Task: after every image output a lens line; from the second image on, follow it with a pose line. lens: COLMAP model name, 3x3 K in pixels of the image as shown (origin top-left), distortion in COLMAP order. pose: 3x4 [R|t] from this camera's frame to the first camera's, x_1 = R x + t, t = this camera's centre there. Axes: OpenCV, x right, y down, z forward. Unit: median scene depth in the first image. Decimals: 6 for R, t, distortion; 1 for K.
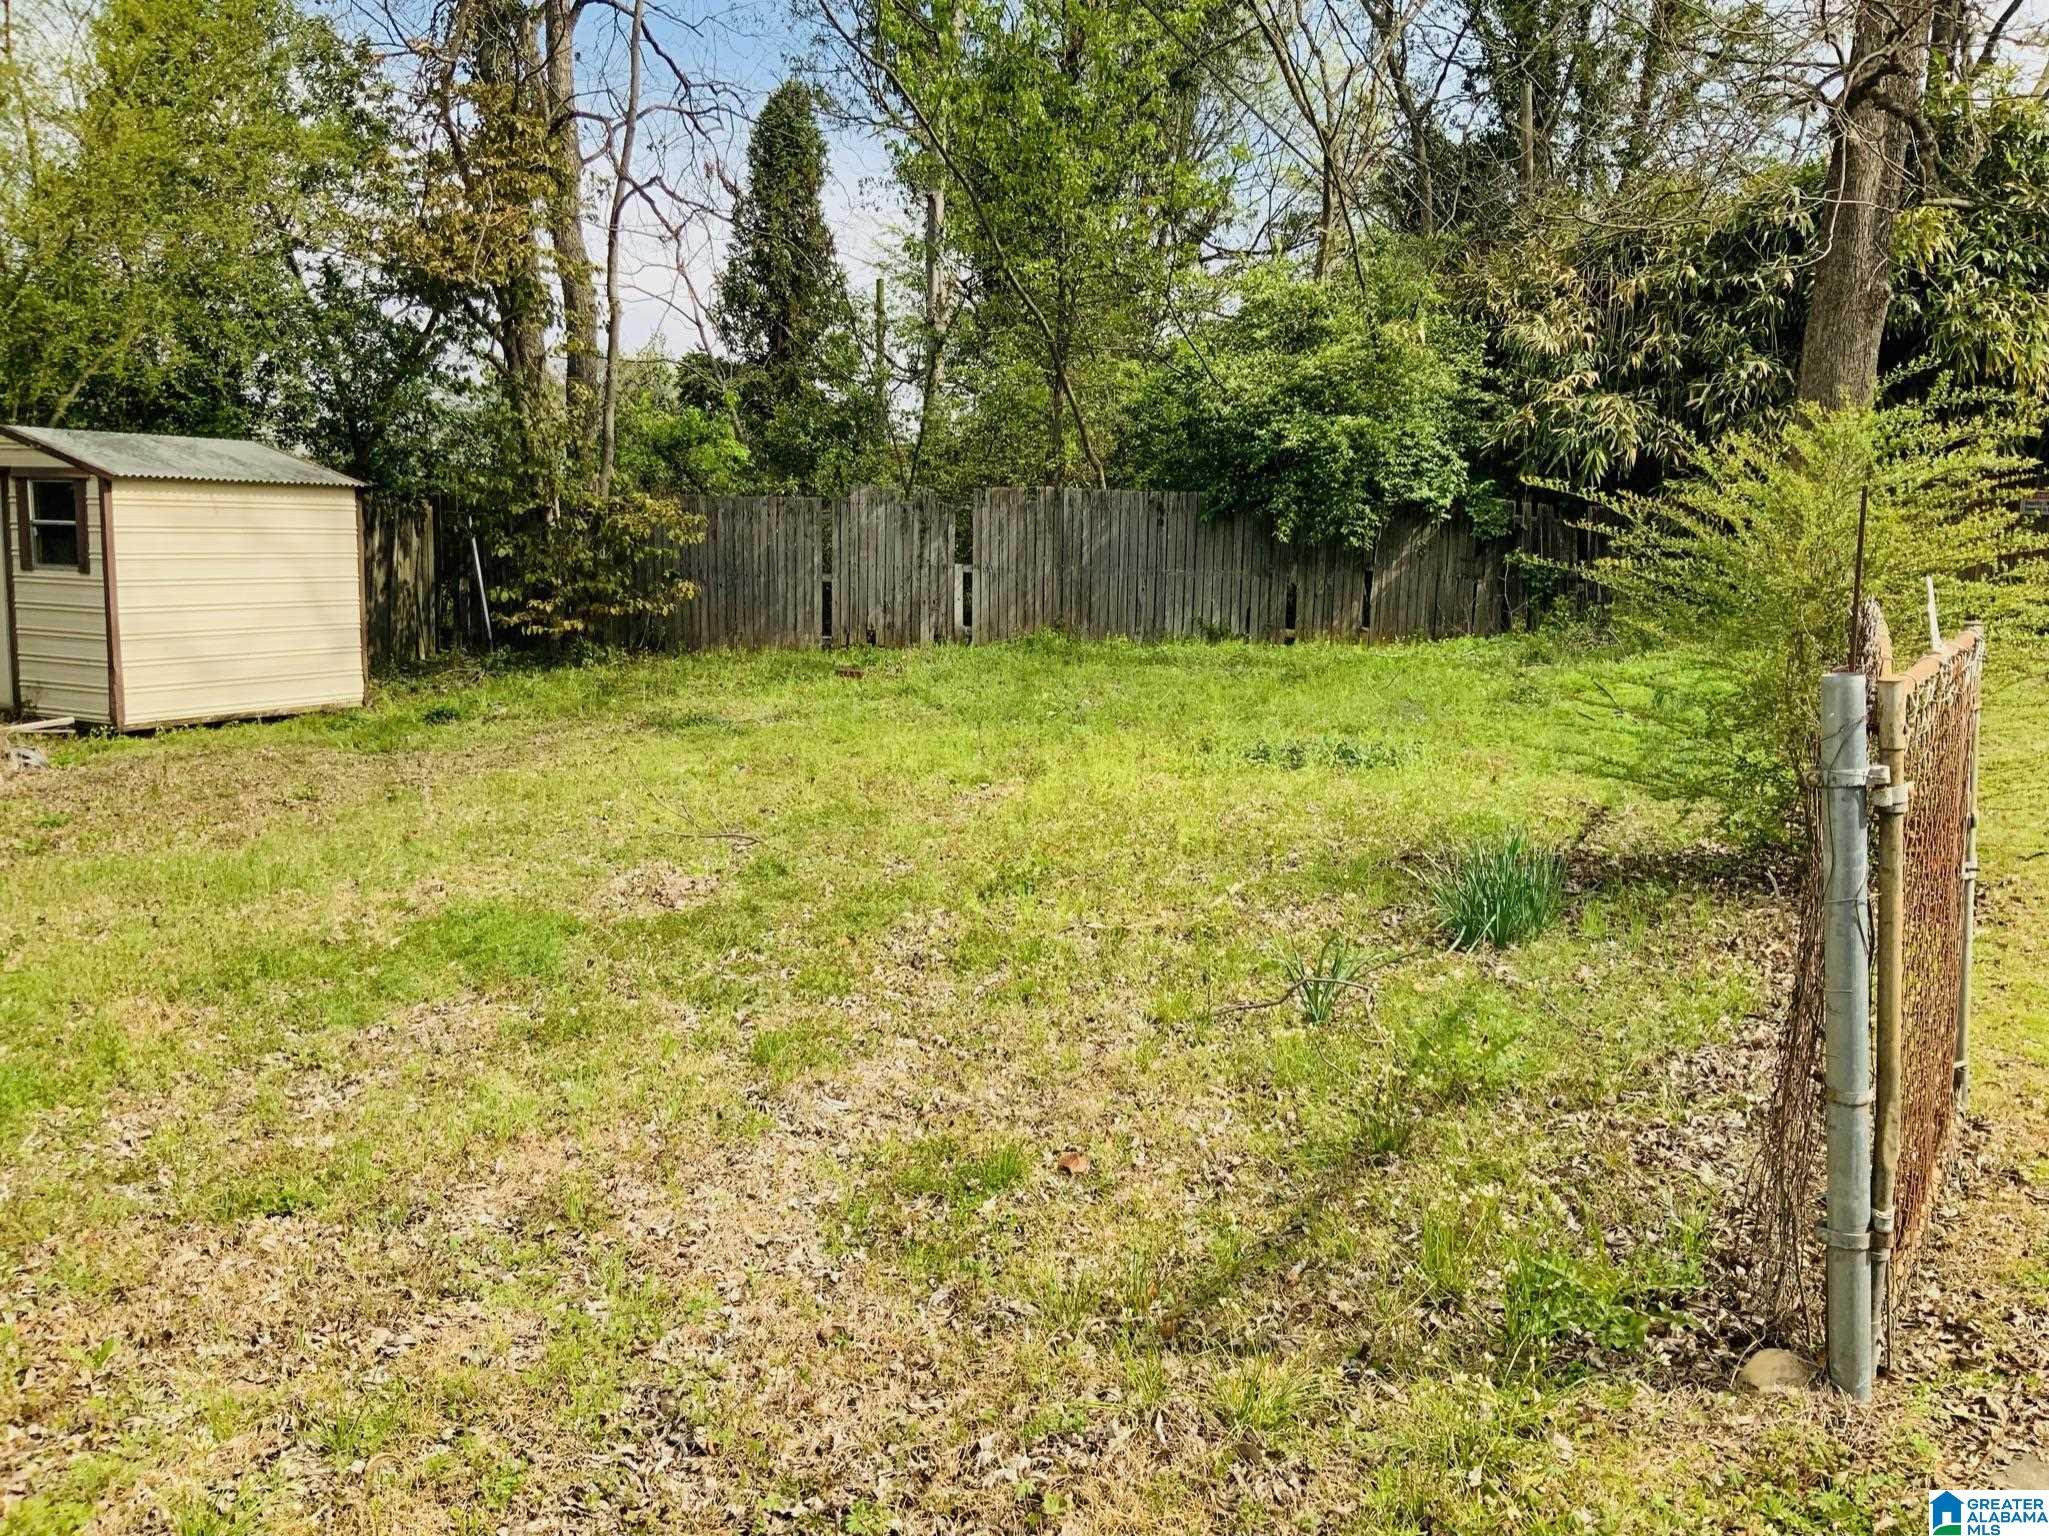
lens RADIAL K [[1696.7, 0, 1024.5], [0, 1696.7, 768.0], [0, 0, 1]] dist [0.110515, -0.207540]
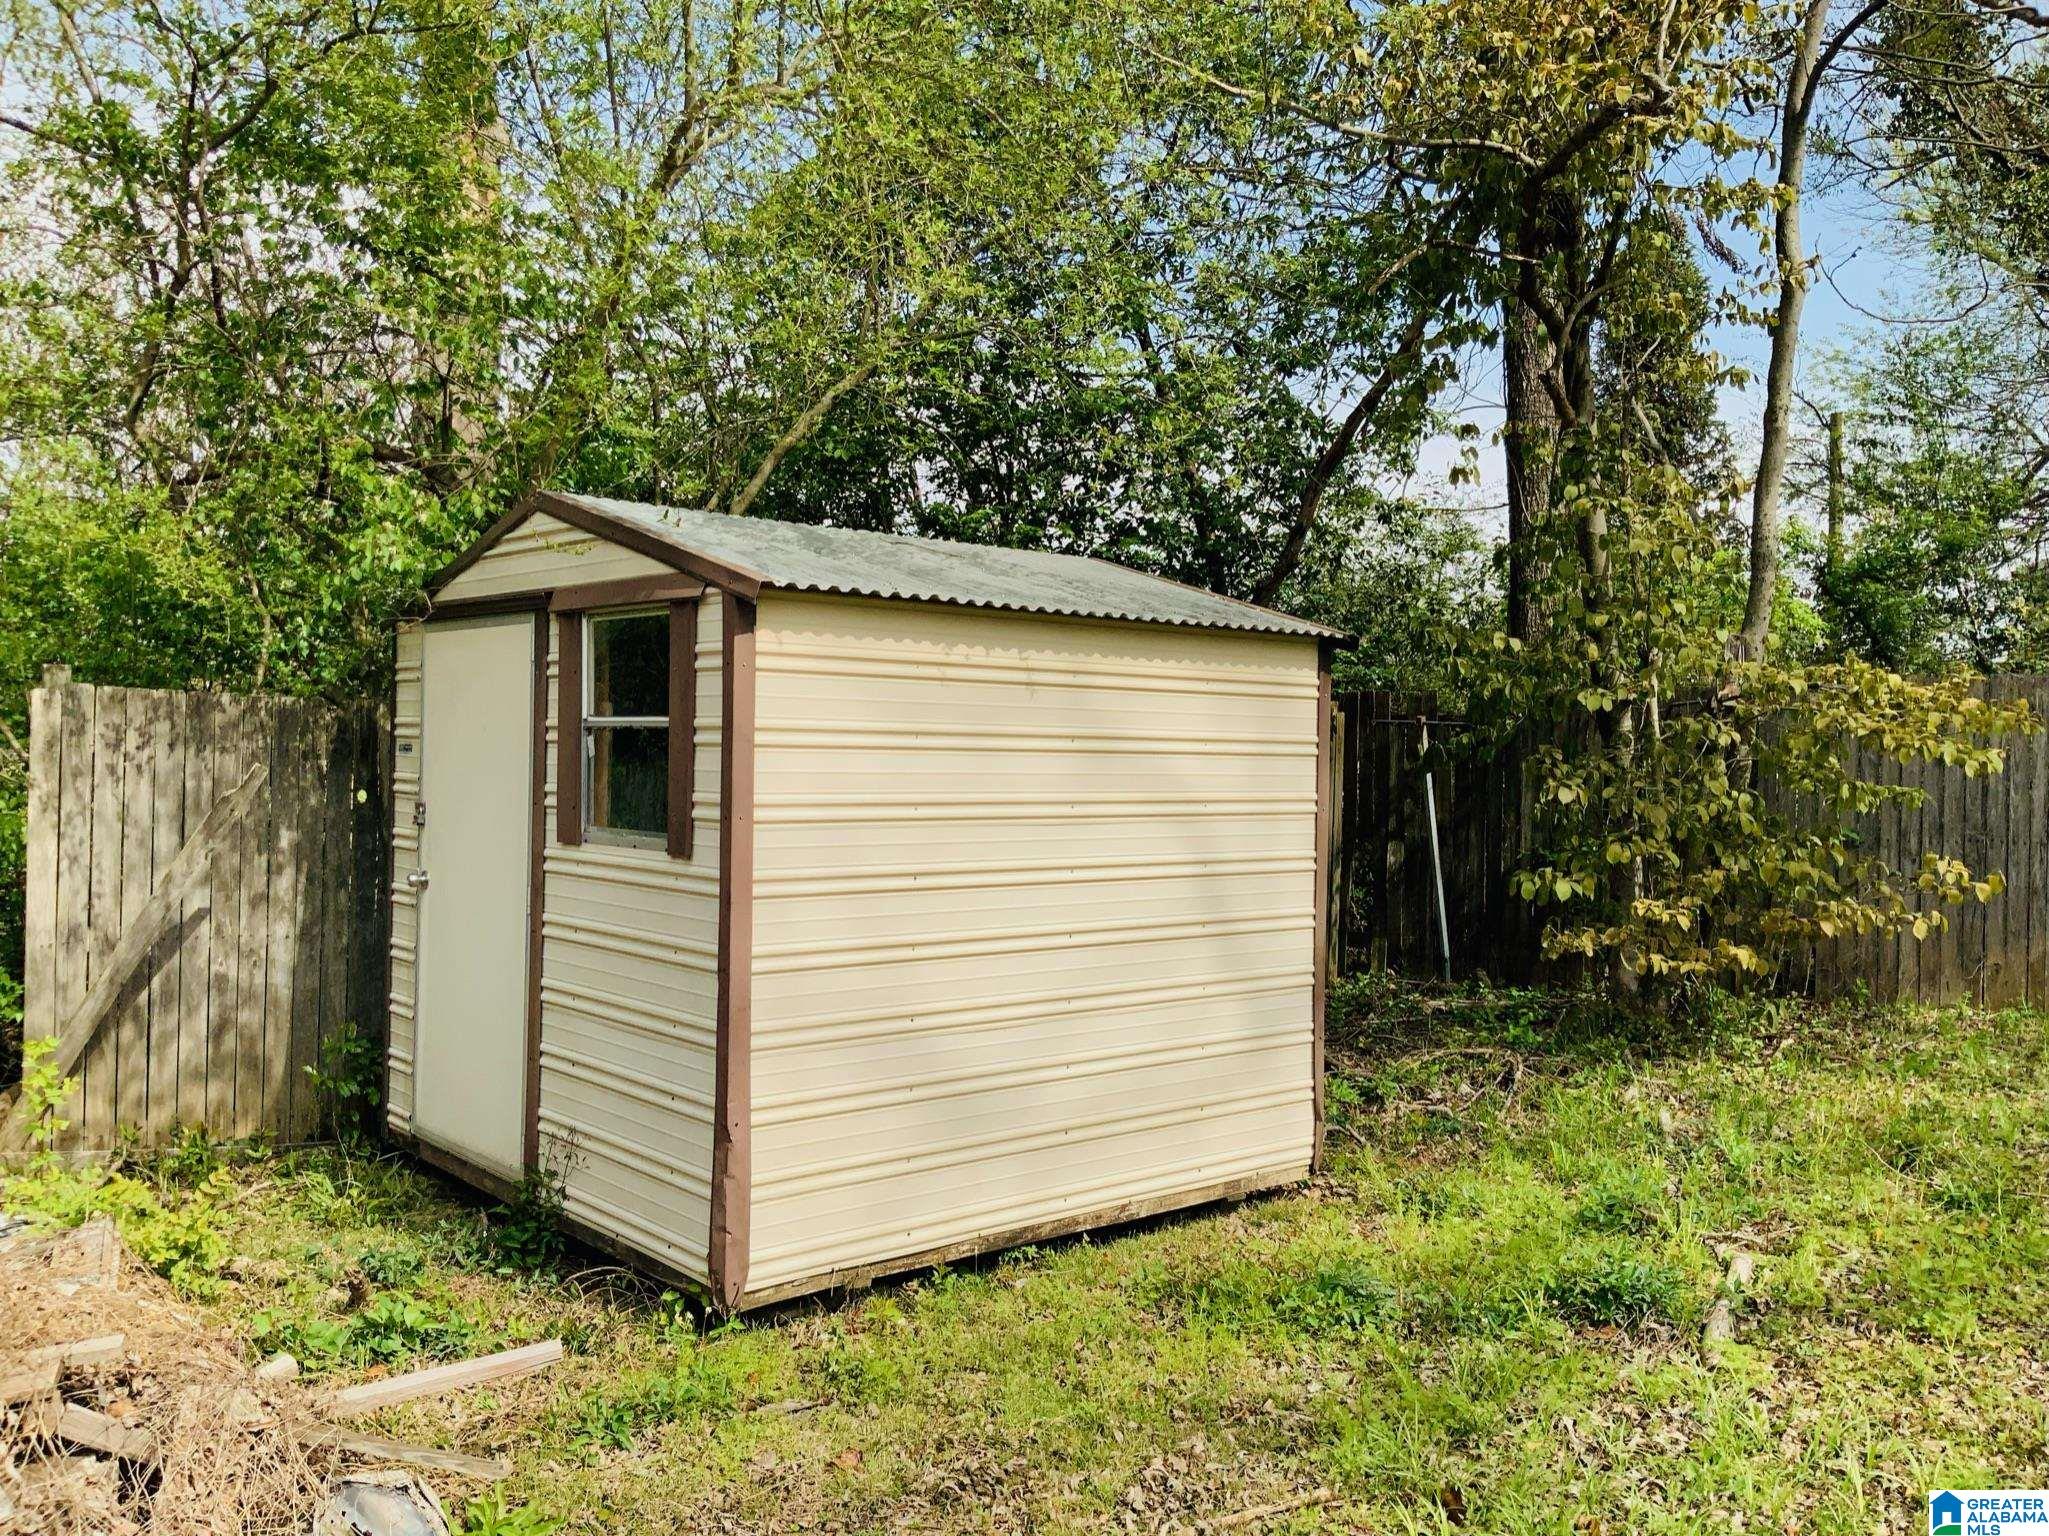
lens RADIAL K [[1695.2, 0, 1031.4], [0, 1695.2, 767.2], [0, 0, 1]] dist [0.112023, -0.215579]
pose [[0.921273, -0.006731, -0.388859, -0.424846], [-0.047822, 0.990302, -0.130440, -0.111501], [0.385966, 0.138767, 0.912016, 0.878858]]
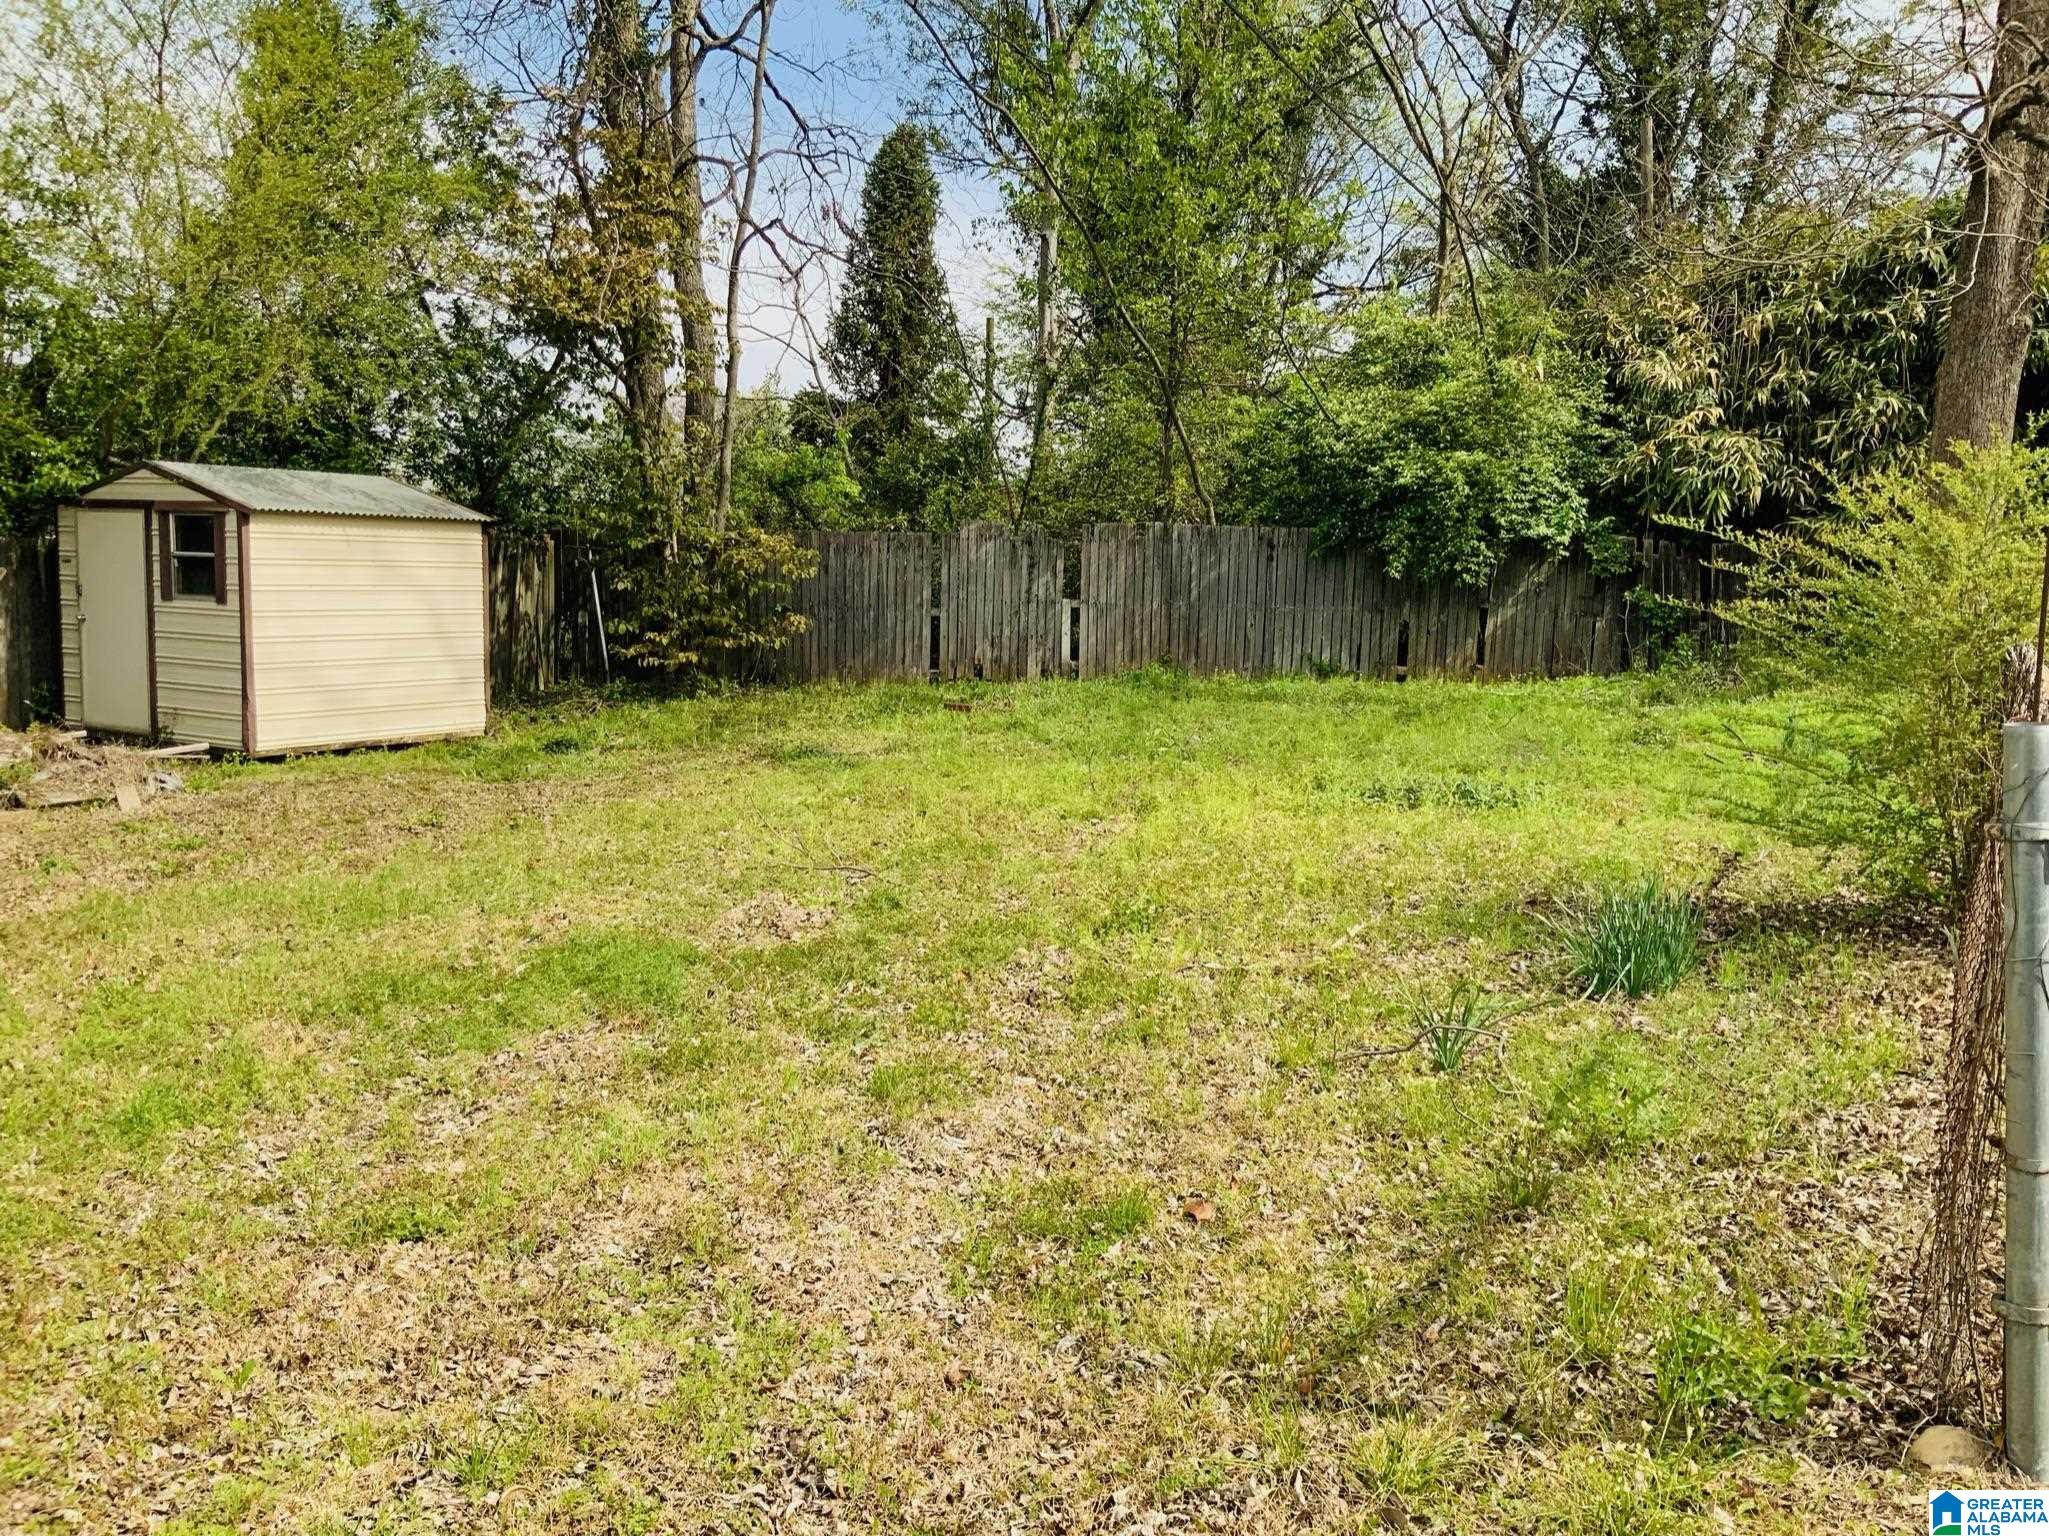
lens RADIAL K [[1695.2, 0, 1031.4], [0, 1695.2, 767.2], [0, 0, 1]] dist [0.112023, -0.215579]
pose [[0.998351, 0.011048, -0.056323, -0.003397], [-0.012203, 0.999722, -0.020199, -0.000526], [0.056085, 0.020853, 0.998208, 0.001288]]
